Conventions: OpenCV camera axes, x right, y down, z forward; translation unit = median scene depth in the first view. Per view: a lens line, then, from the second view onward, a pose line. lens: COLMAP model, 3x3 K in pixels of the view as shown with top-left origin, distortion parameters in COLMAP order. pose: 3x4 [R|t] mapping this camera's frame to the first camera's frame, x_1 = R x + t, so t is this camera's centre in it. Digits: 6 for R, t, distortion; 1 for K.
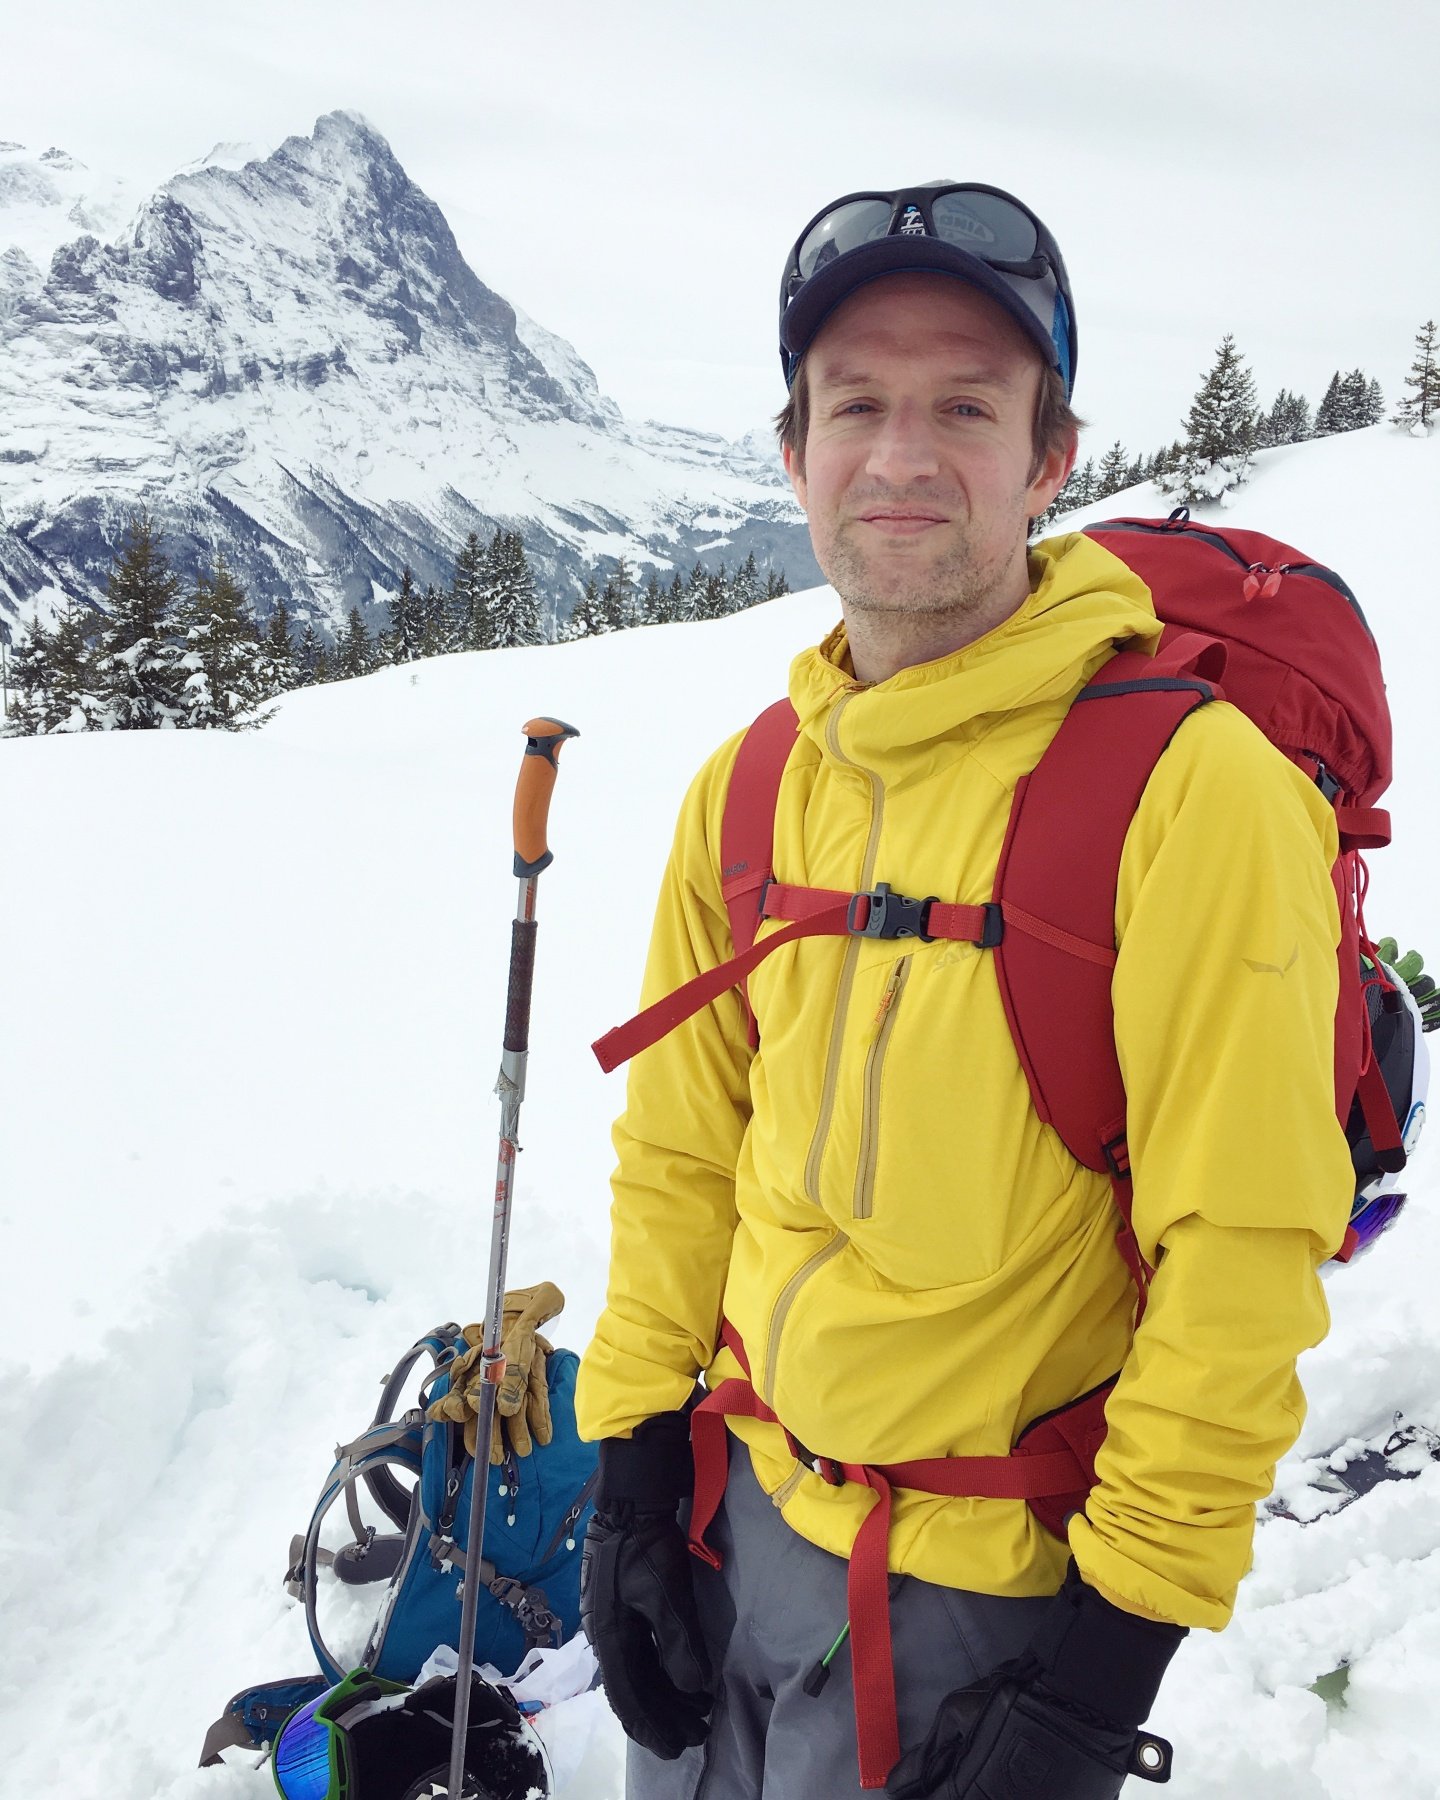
lens RADIAL K [[1580.6, 0, 718.3], [0, 1580.6, 918.0], [0, 0, 1]] dist [0.094511, -0.128888]
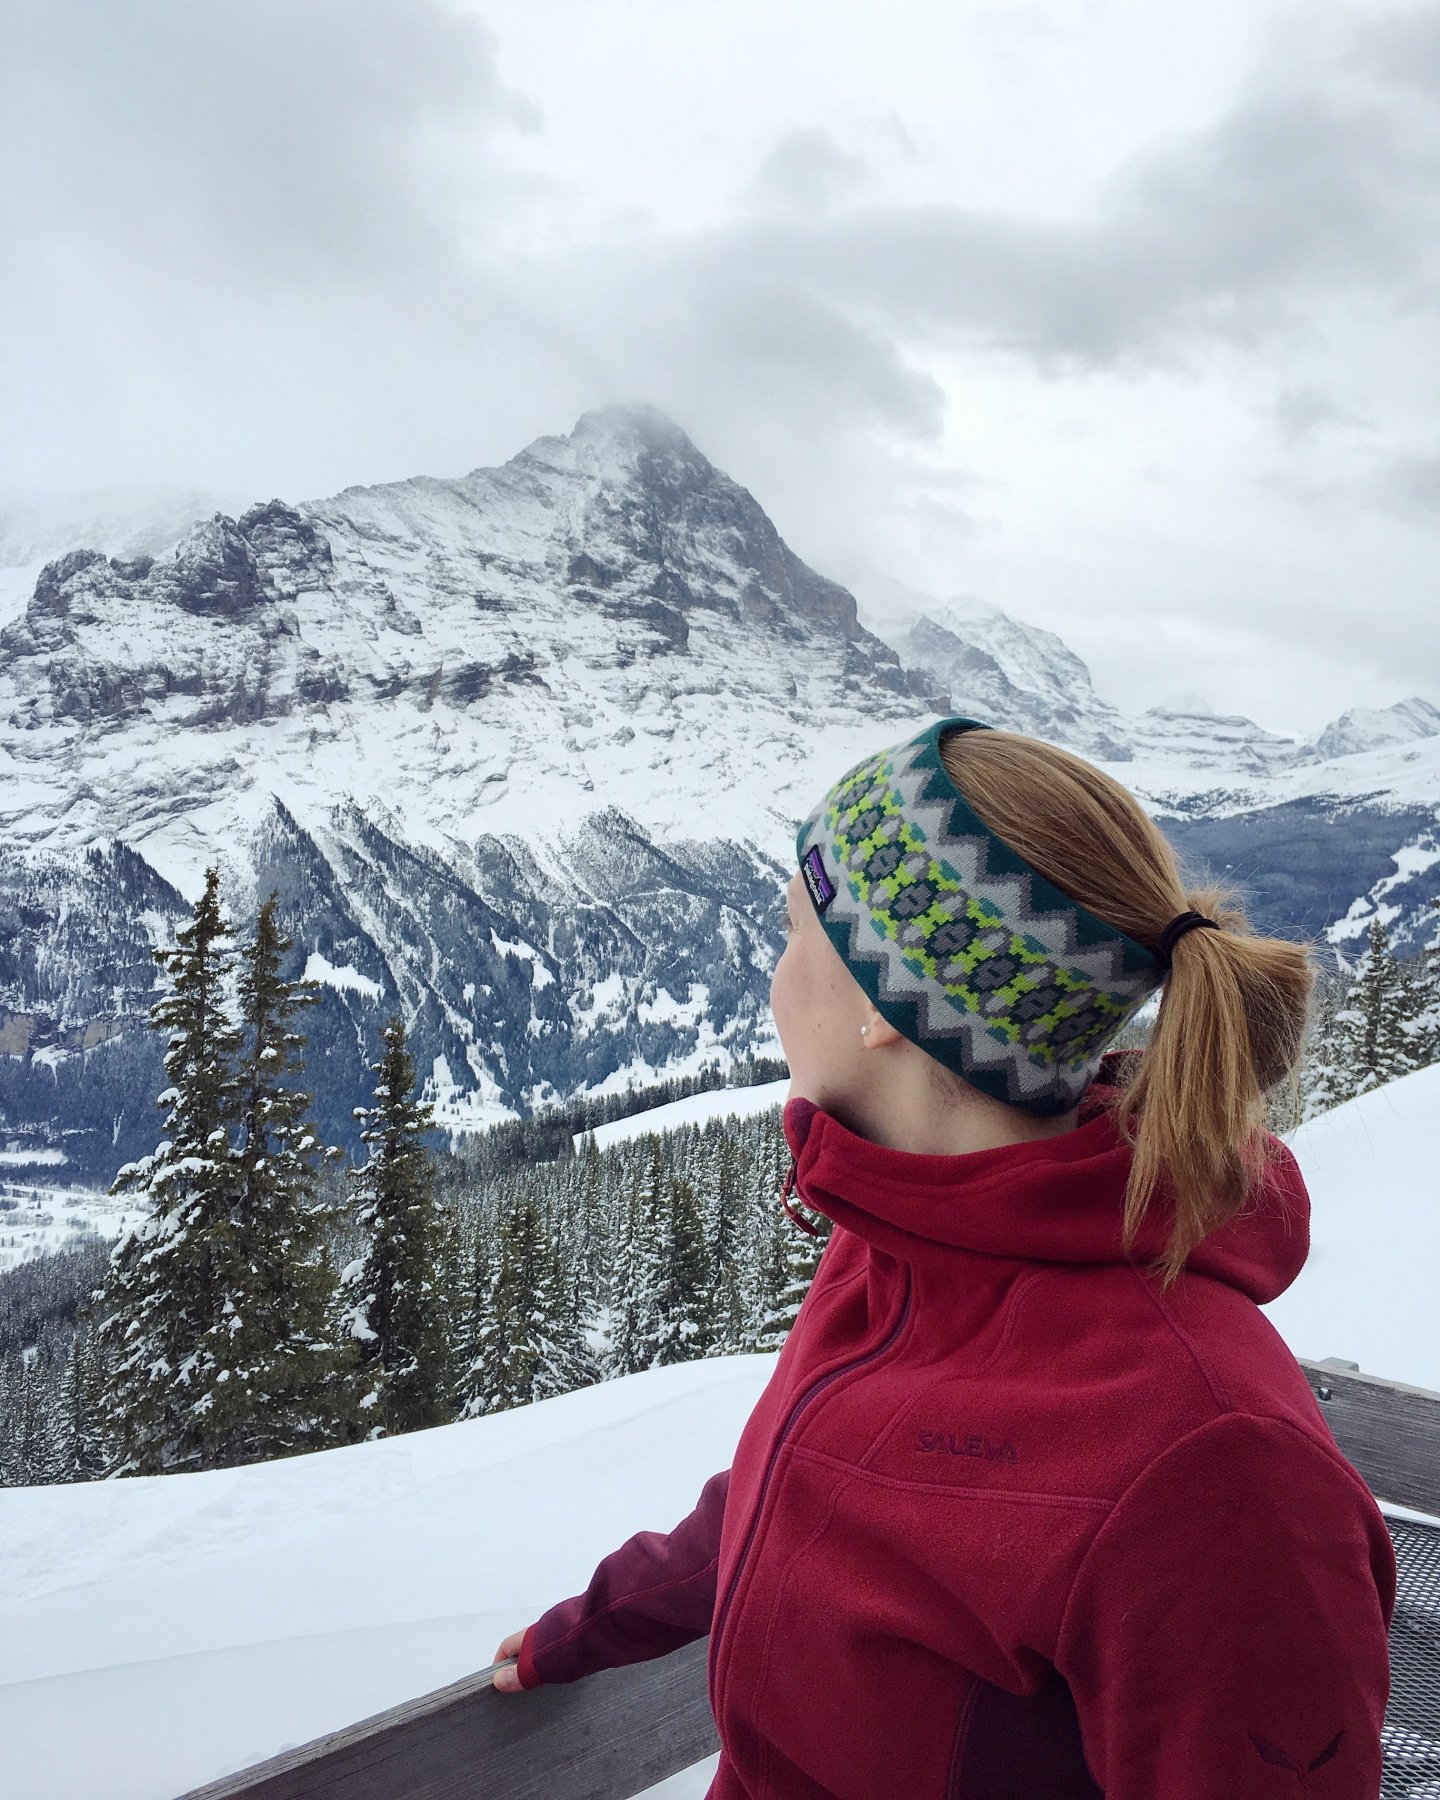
lens RADIAL K [[1577.4, 0, 750.0], [0, 1577.4, 838.2], [0, 0, 1]] dist [0.058073, 0.003265]
pose [[0.912151, -0.065028, -0.404662, 0.191264], [-0.034215, 0.971805, -0.233290, -0.086868], [0.408423, 0.226641, 0.884209, 0.374406]]
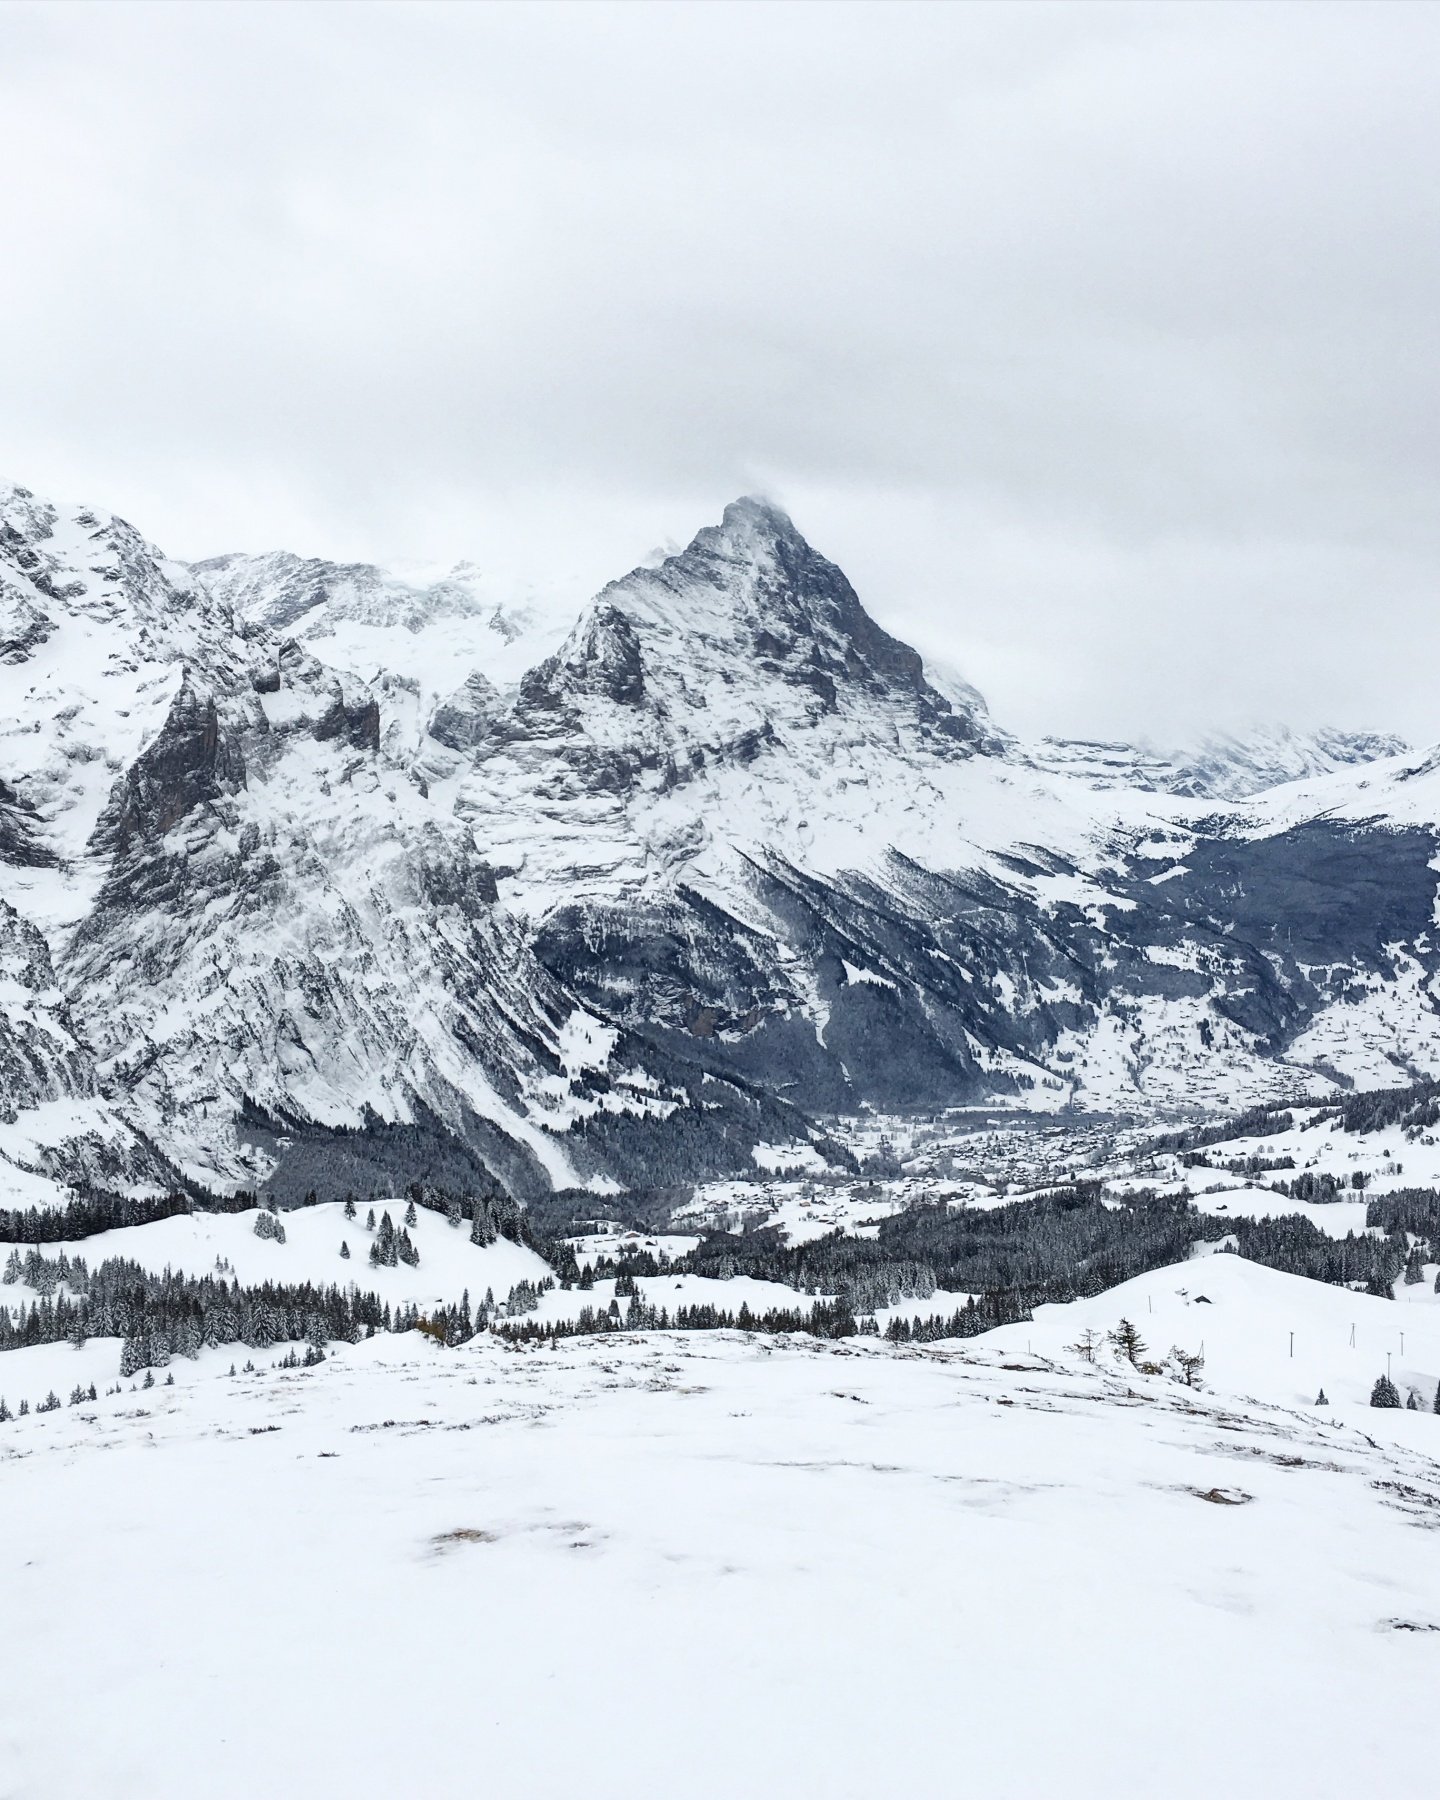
lens RADIAL K [[1840.7, 0, 714.3], [0, 1840.7, 756.4], [0, 0, 1]] dist [0.061044, 0.000188]
pose [[0.976120, -0.104578, -0.190403, -0.057754], [0.046724, 0.957053, -0.286124, -0.014743], [0.212148, 0.270395, 0.939085, -0.062774]]
